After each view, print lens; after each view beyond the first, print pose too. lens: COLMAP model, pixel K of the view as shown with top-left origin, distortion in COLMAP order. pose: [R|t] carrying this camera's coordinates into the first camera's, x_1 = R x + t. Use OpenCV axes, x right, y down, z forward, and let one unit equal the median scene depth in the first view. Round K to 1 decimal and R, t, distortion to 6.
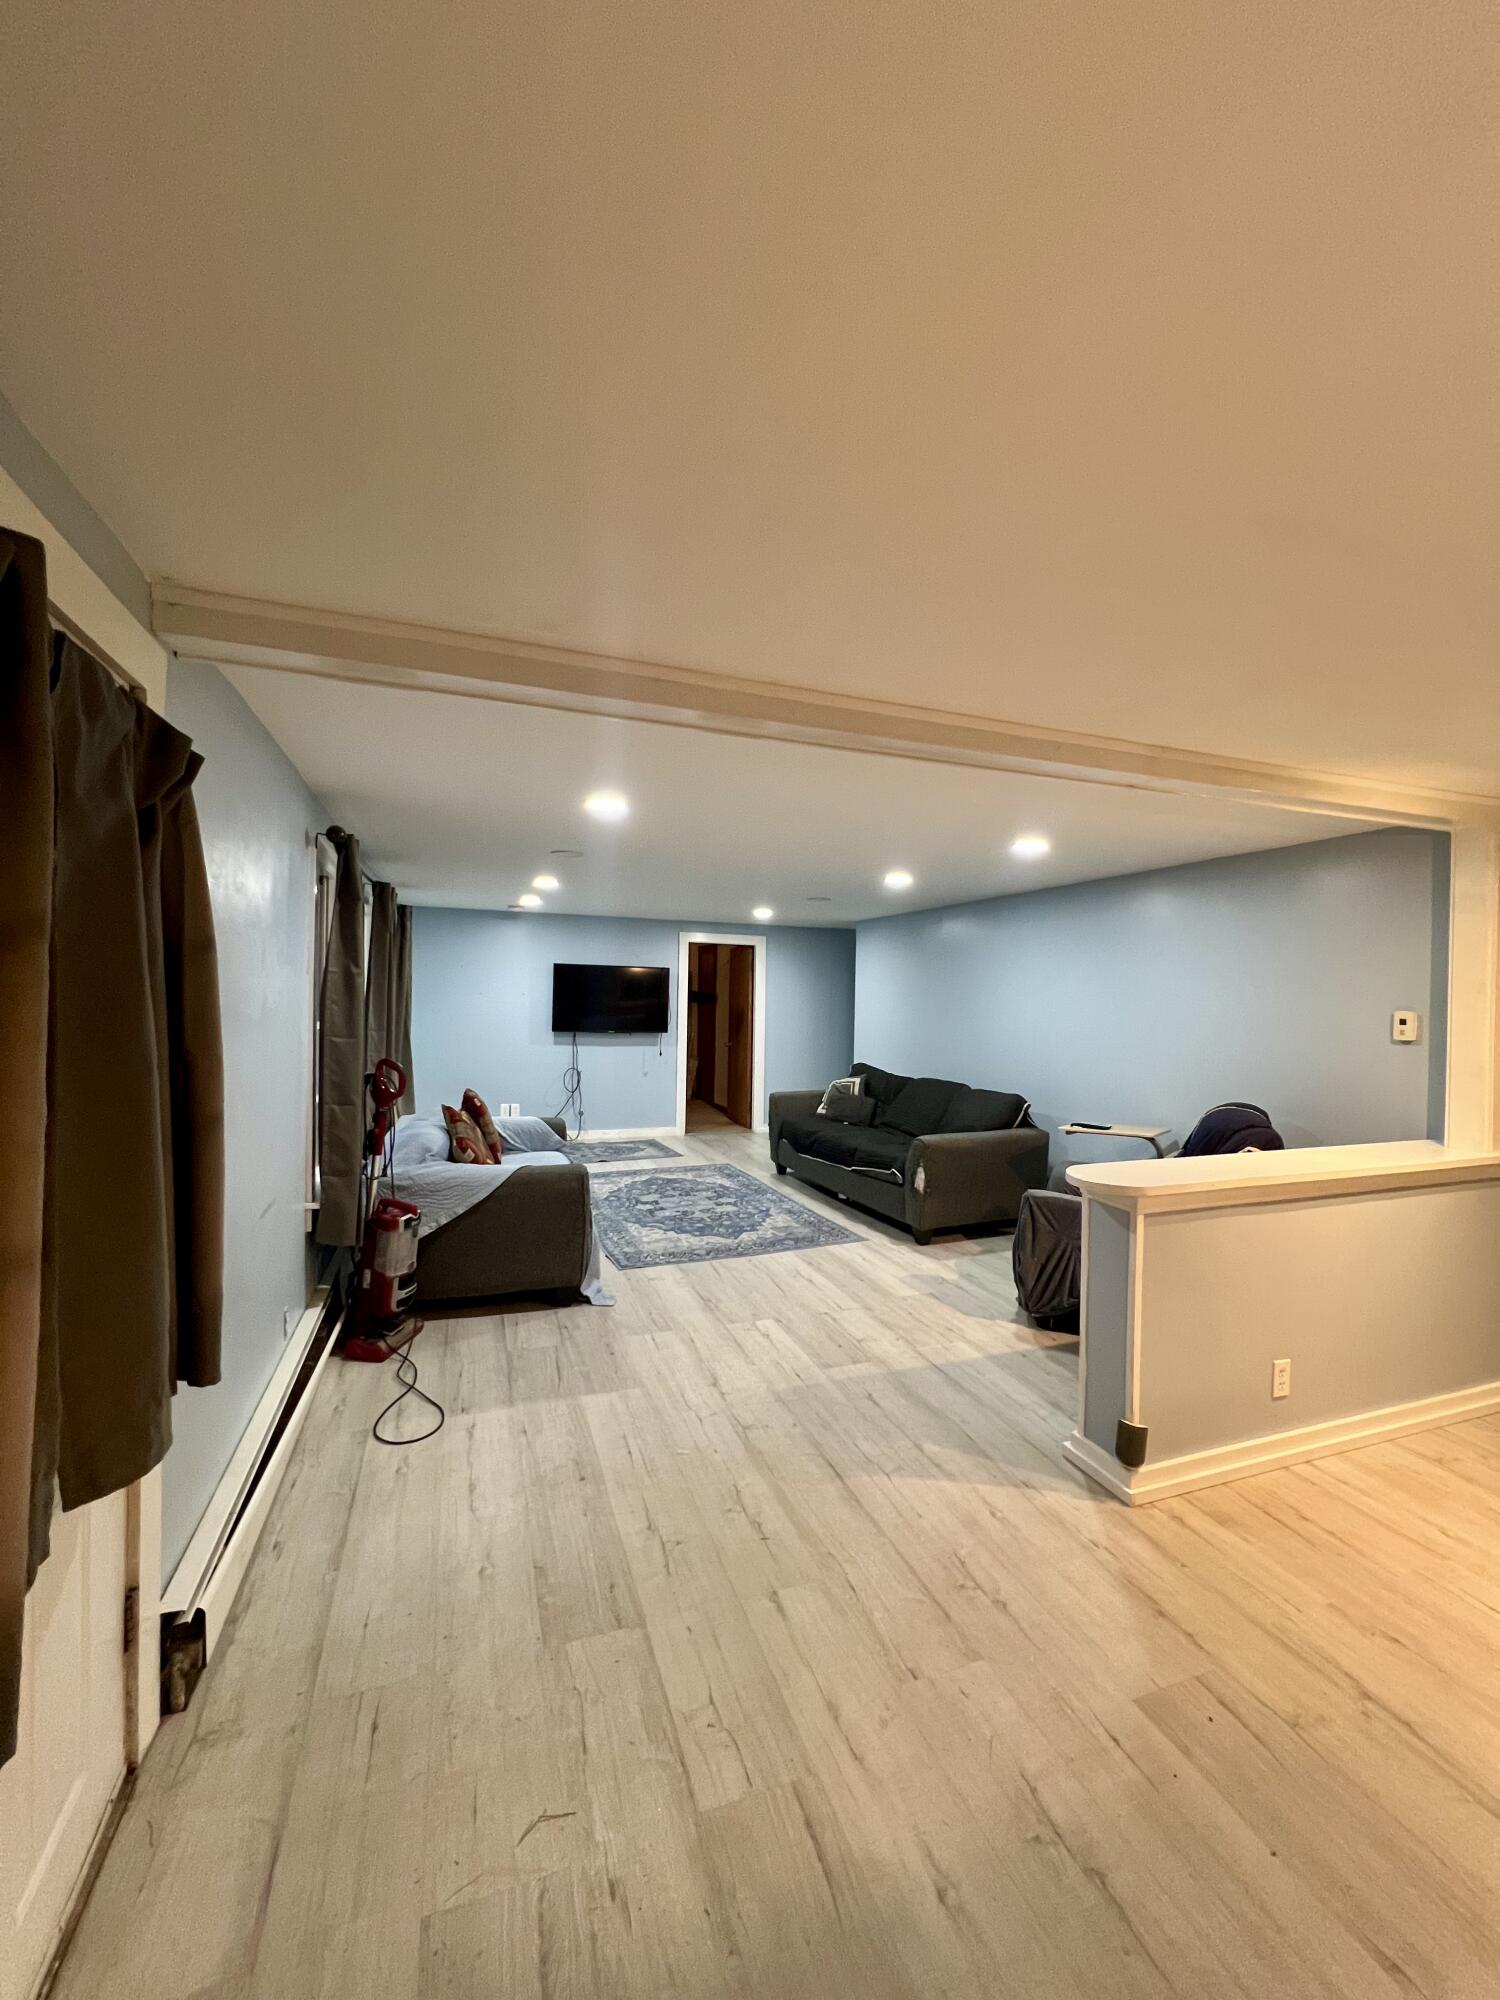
lens RADIAL K [[799.4, 0, 750.0], [0, 799.4, 1000.0], [0, 0, 1]] dist [-0.001672, -0.000092]
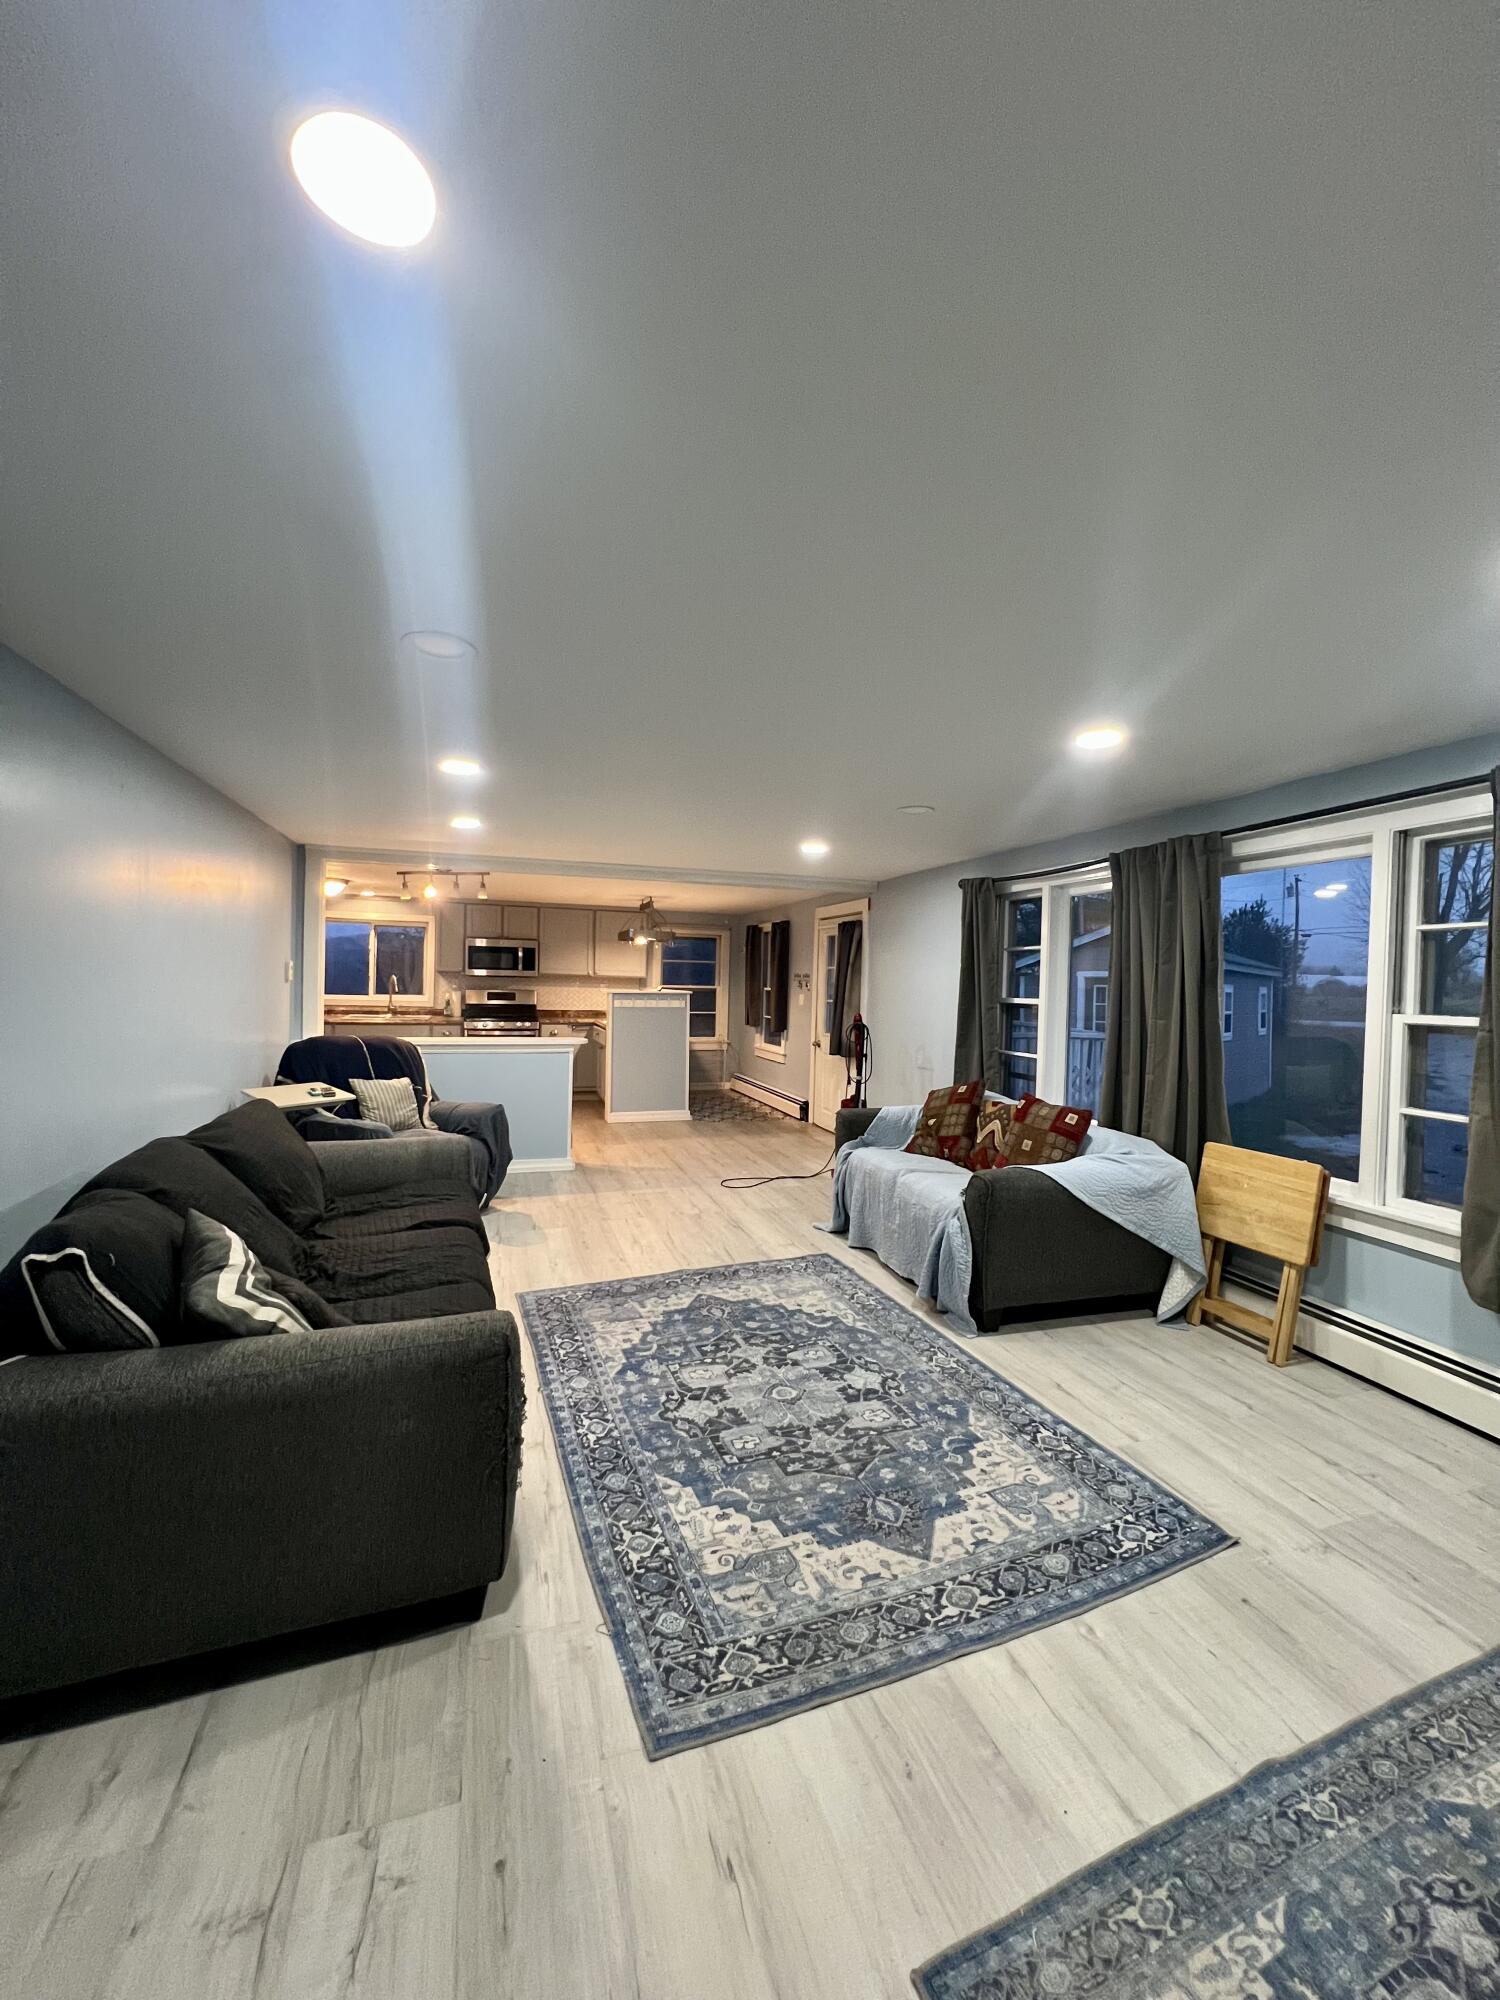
lens RADIAL K [[799.4, 0, 750.0], [0, 799.4, 1000.0], [0, 0, 1]] dist [-0.001672, -0.000092]
pose [[-0.998749, -0.042545, 0.026279, -0.070662], [-0.041786, 0.998712, 0.028791, 0.006444], [-0.027470, 0.027656, -0.999240, 1.695461]]
